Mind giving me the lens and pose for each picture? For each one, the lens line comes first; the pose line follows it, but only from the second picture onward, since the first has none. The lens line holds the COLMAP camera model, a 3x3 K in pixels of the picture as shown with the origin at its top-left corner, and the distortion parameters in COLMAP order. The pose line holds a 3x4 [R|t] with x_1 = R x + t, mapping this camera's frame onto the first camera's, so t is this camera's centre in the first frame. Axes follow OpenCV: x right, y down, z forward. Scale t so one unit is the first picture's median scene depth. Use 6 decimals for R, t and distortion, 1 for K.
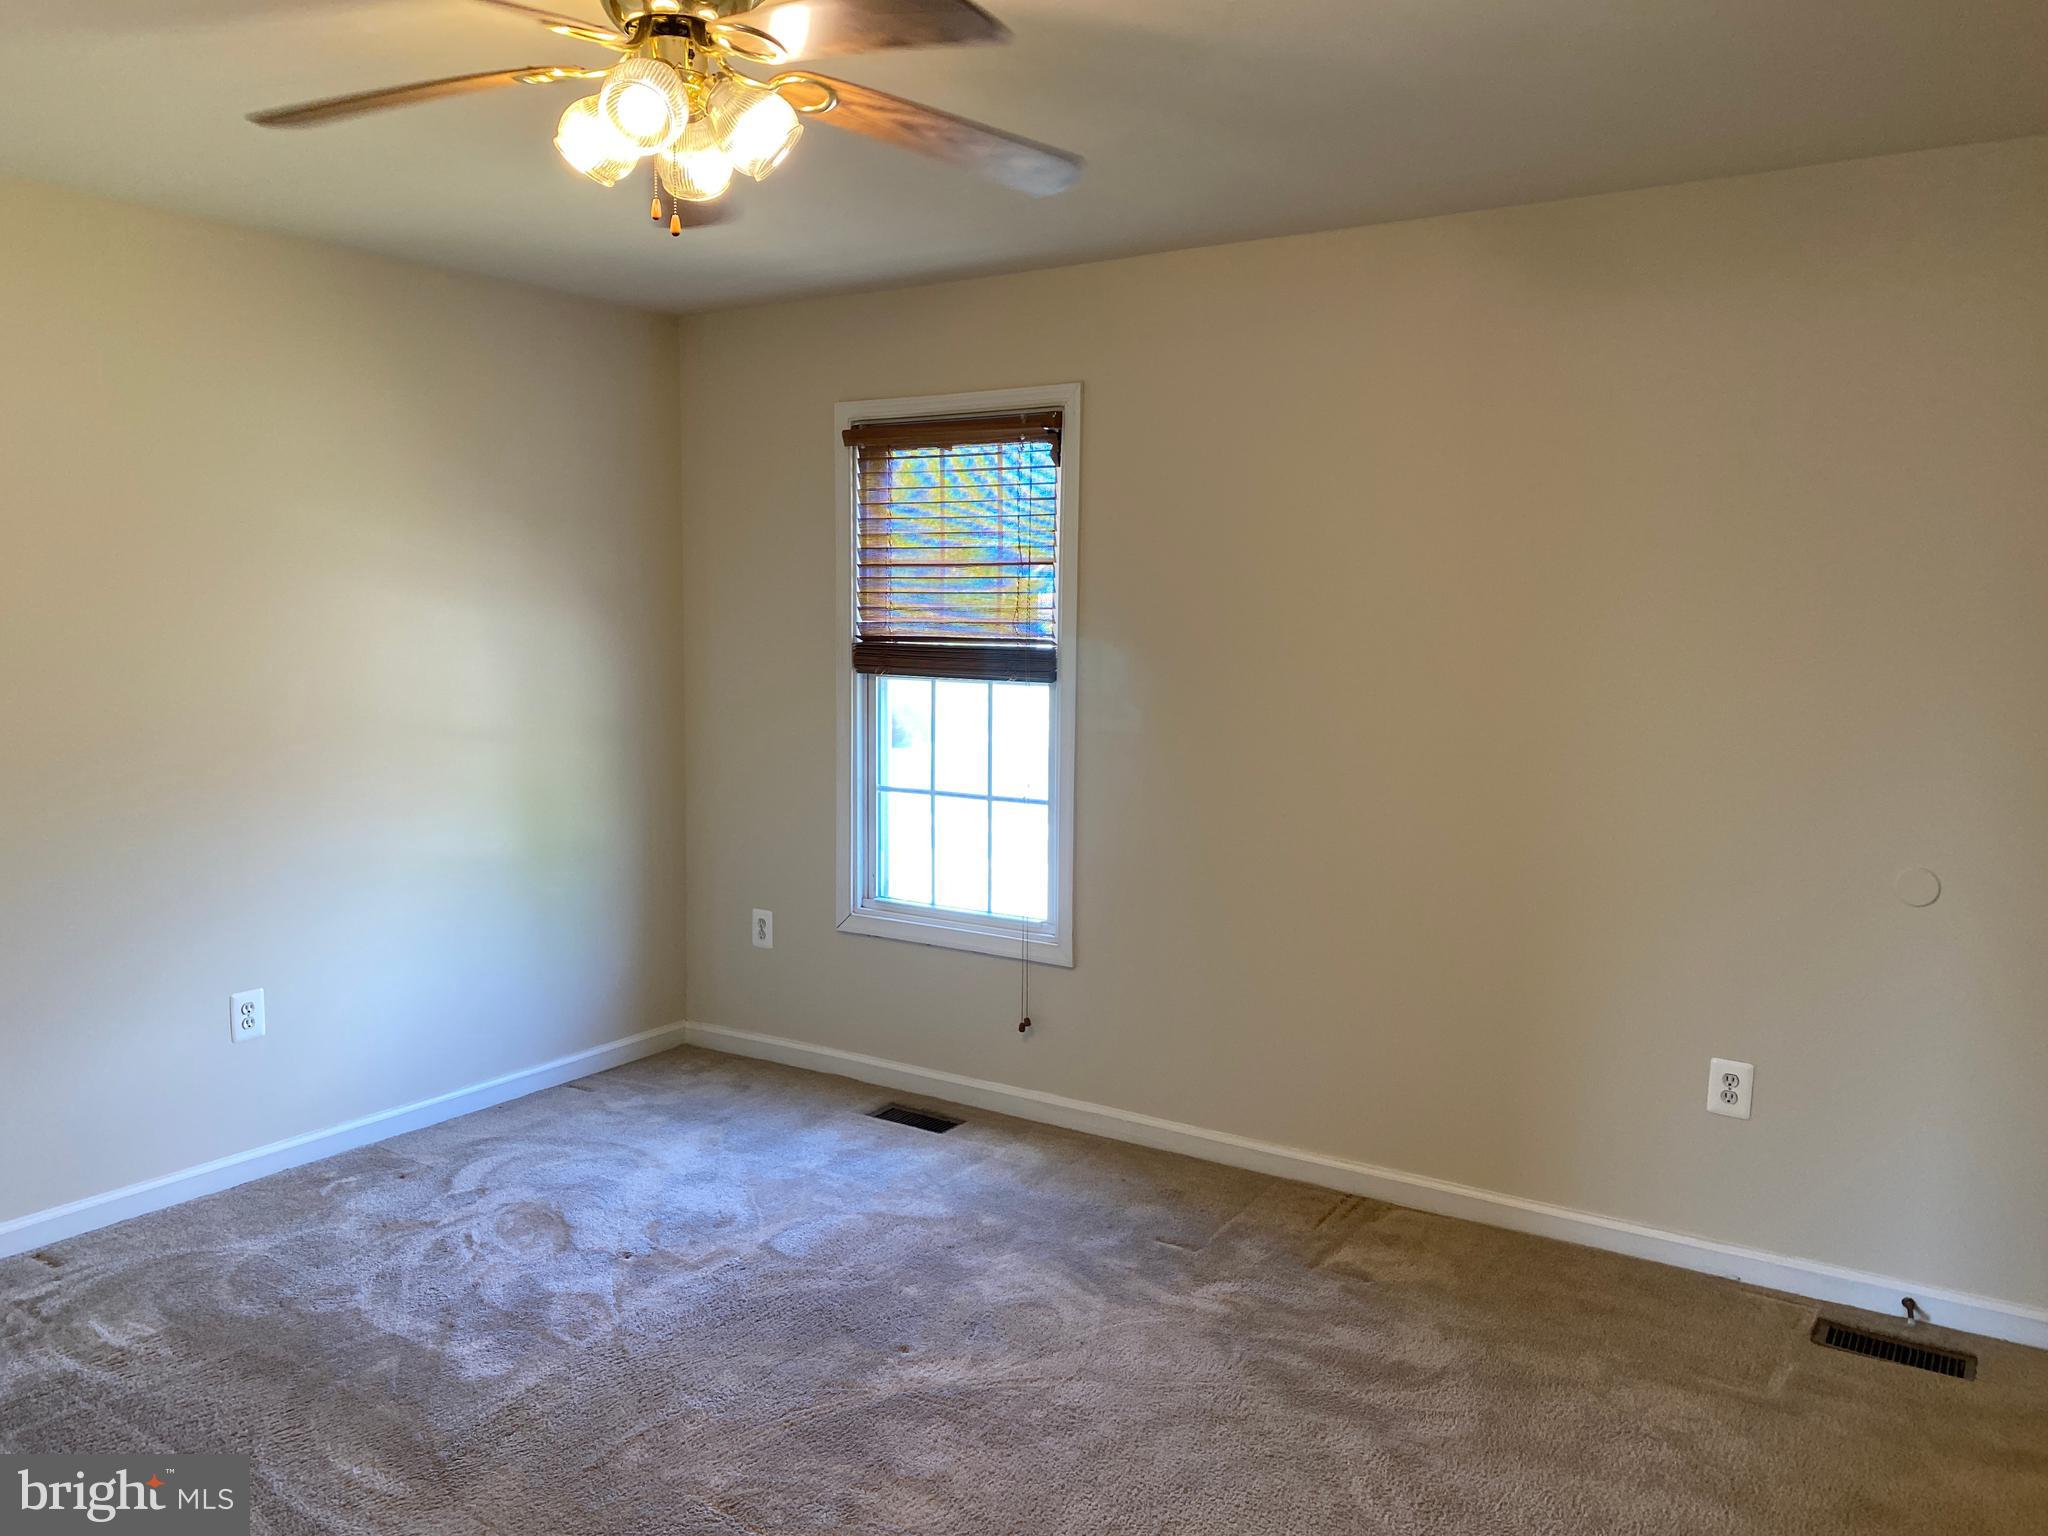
lens RADIAL K [[1574.2, 0, 1006.8], [0, 1574.2, 746.2], [0, 0, 1]] dist [0.039714, -0.047807]
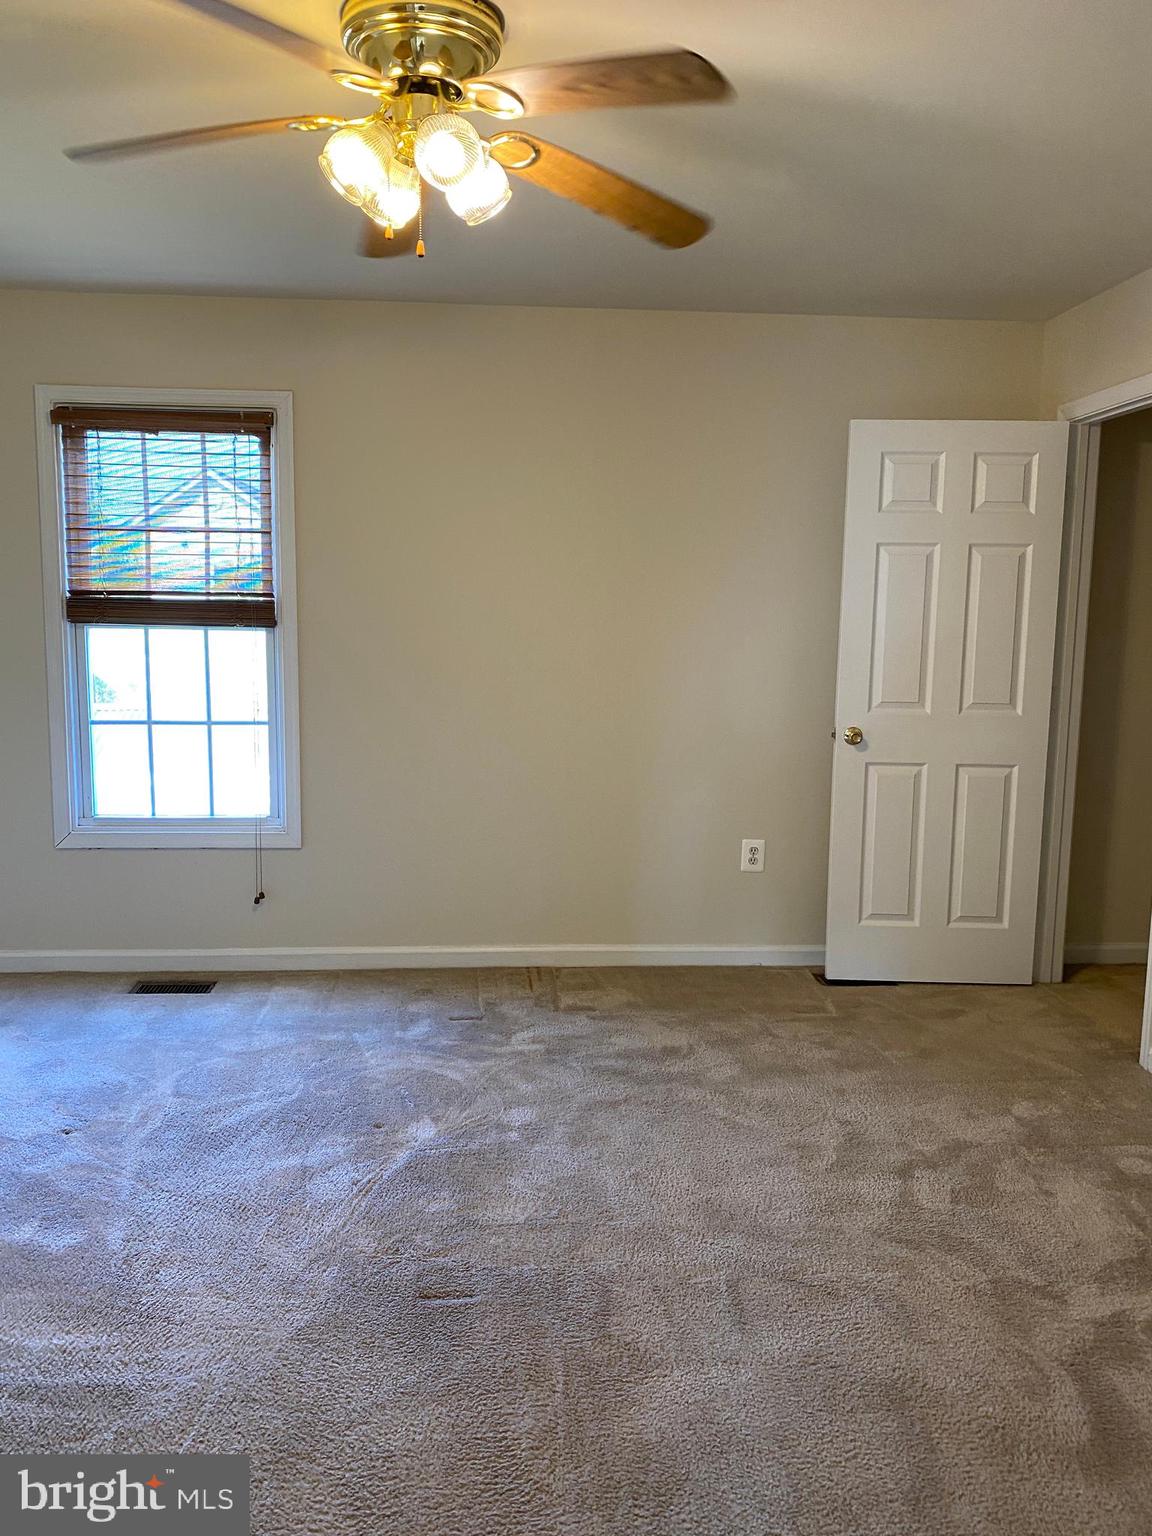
lens RADIAL K [[1180.6, 0, 567.1], [0, 1180.6, 755.6], [0, 0, 1]] dist [0.039714, -0.047807]
pose [[0.793038, -0.080162, 0.603875, -0.371238], [0.049260, 0.996496, 0.067590, 0.009910], [-0.607177, -0.023854, 0.794208, 0.090833]]
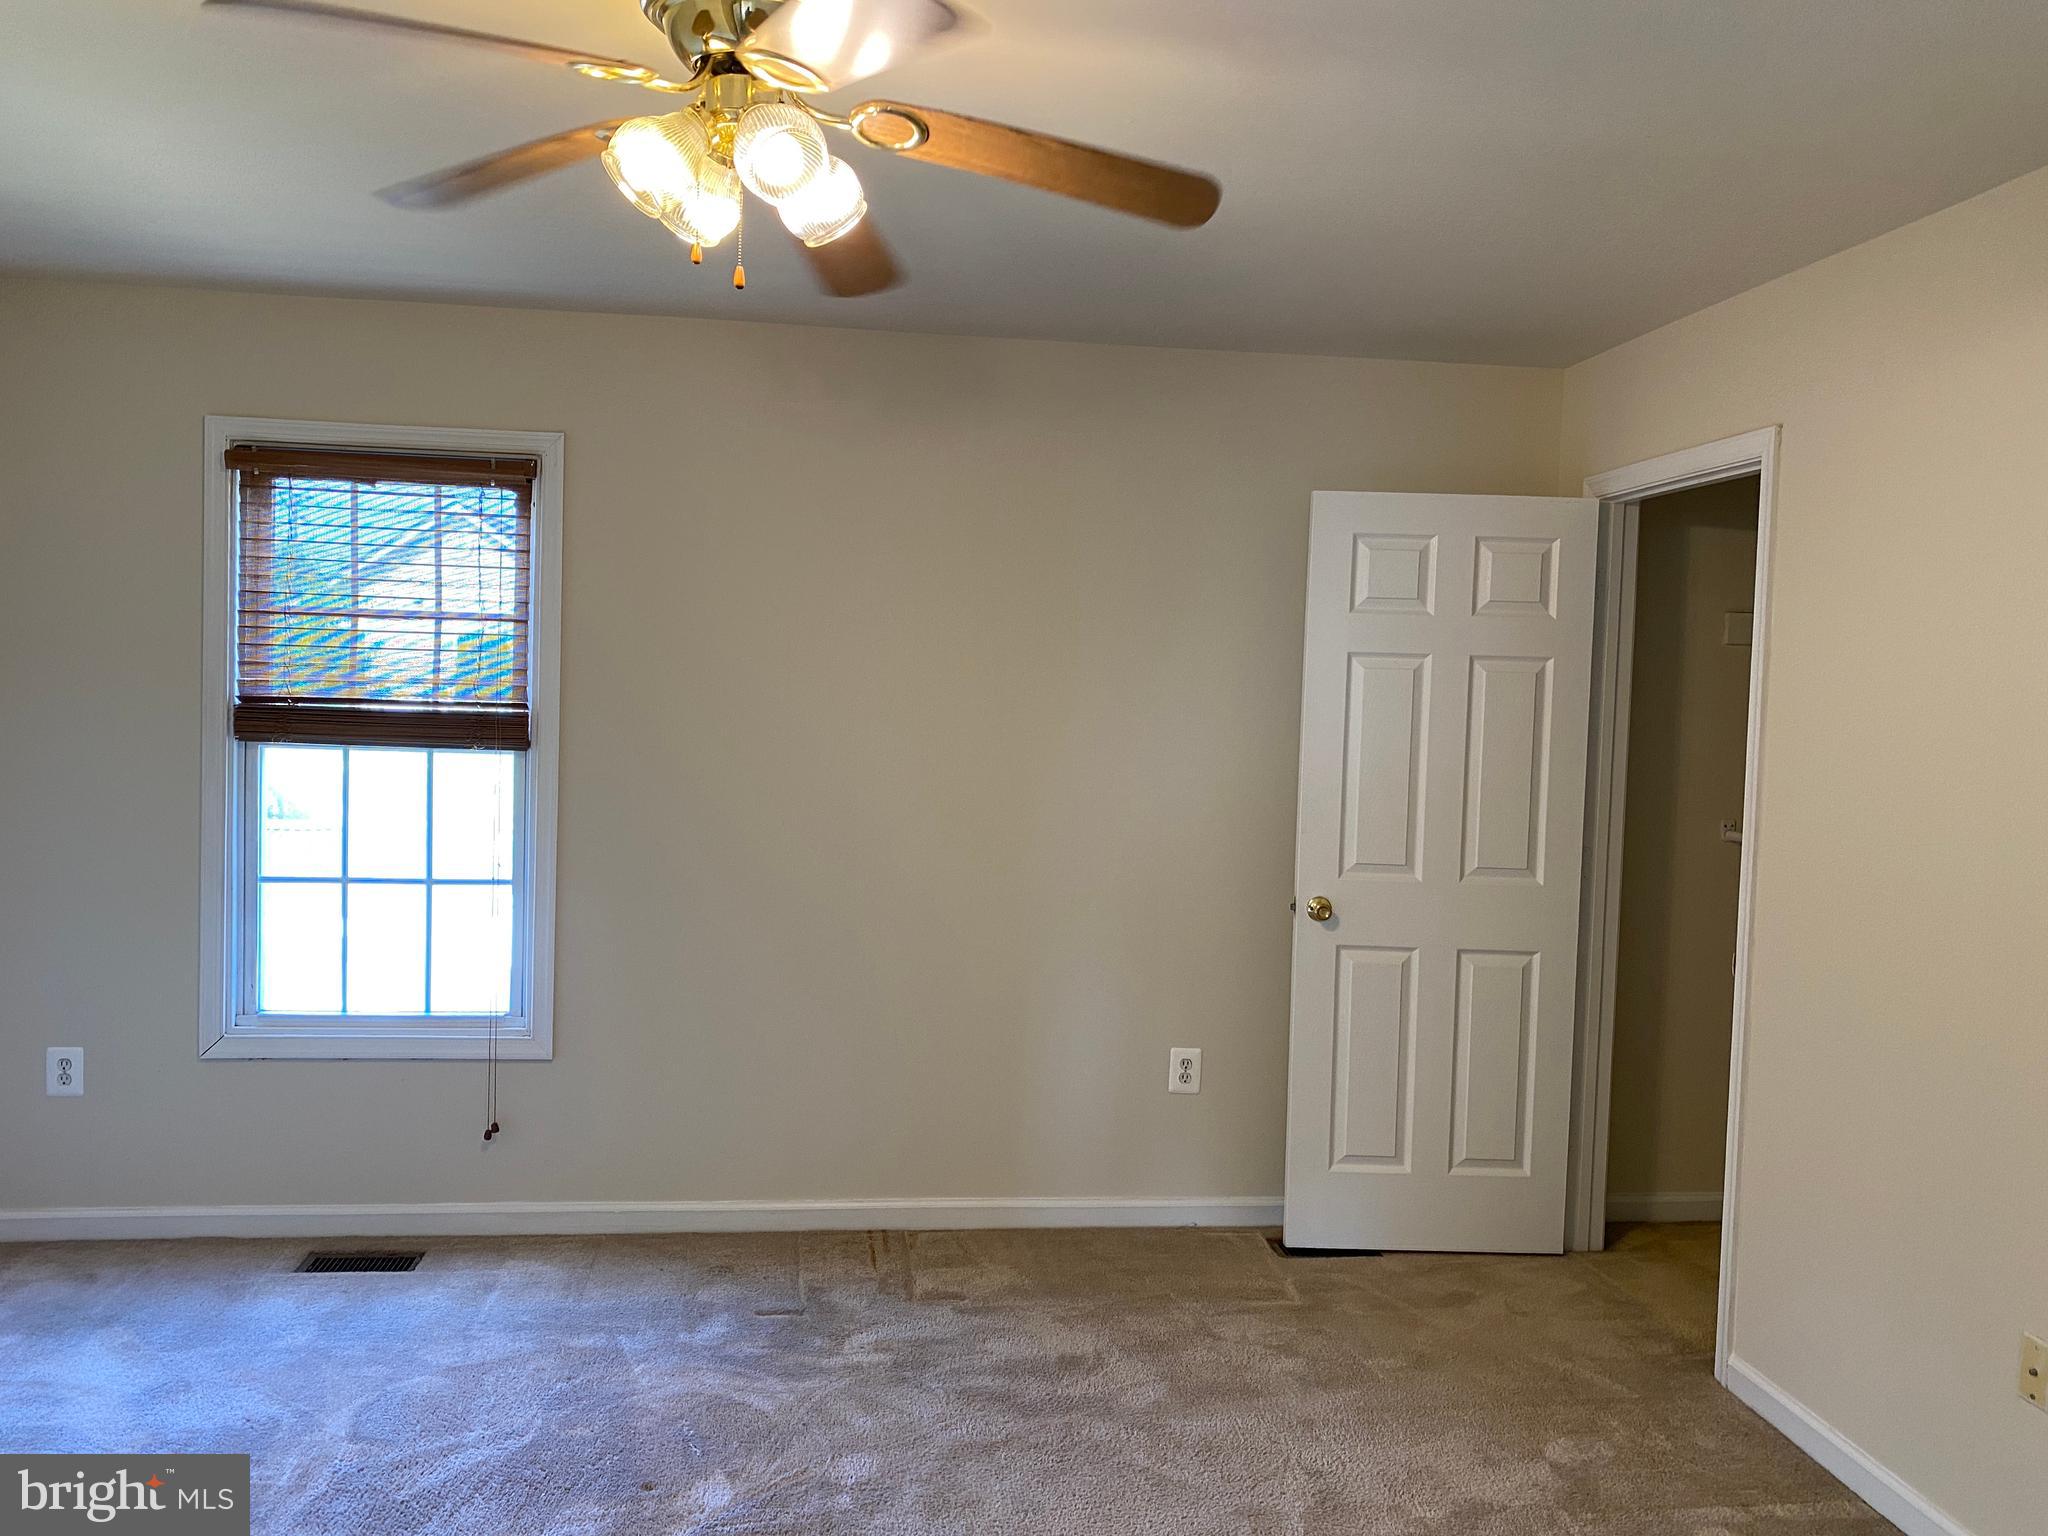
lens RADIAL K [[1574.2, 0, 1014.3], [0, 1574.2, 751.3], [0, 0, 1]] dist [0.039714, -0.047807]
pose [[0.760855, -0.016820, 0.648704, -0.354525], [0.034765, 0.999285, -0.014866, -0.016432], [-0.647990, 0.033863, 0.760896, 0.110998]]
